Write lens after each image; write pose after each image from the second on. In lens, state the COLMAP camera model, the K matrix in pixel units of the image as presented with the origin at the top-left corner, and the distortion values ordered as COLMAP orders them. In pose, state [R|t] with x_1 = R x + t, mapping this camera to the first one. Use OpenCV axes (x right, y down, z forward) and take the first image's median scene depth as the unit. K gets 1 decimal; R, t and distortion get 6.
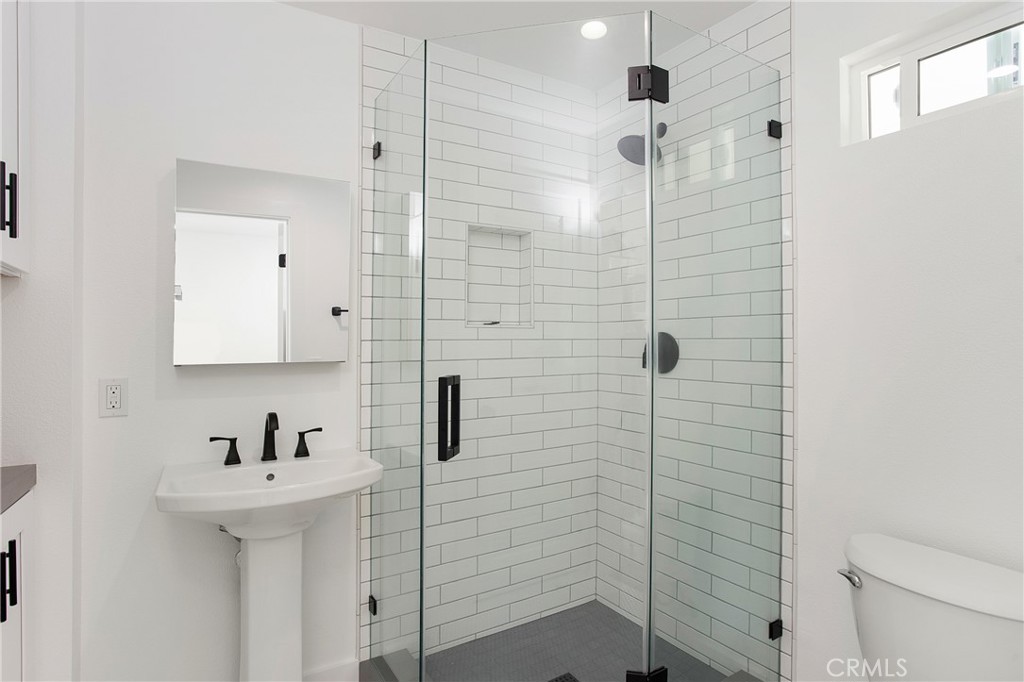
lens RADIAL K [[559.9, 0, 510.7], [0, 559.9, 340.8], [0, 0, 1]] dist [0.000479, -0.000122]
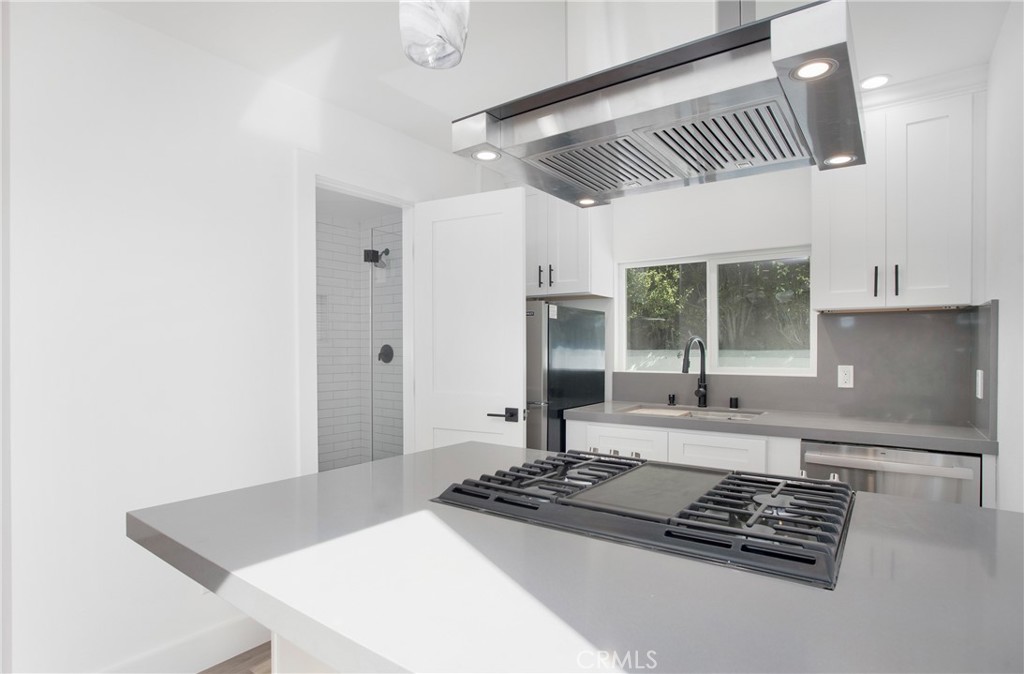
lens RADIAL K [[523.2, 0, 513.4], [0, 523.2, 341.6], [0, 0, 1]] dist [-0.002238, -0.000102]
pose [[0.931717, 0.005347, 0.363145, -0.025958], [-0.002475, 0.999962, -0.008374, -0.011757], [-0.363175, 0.006903, 0.931695, -1.215134]]
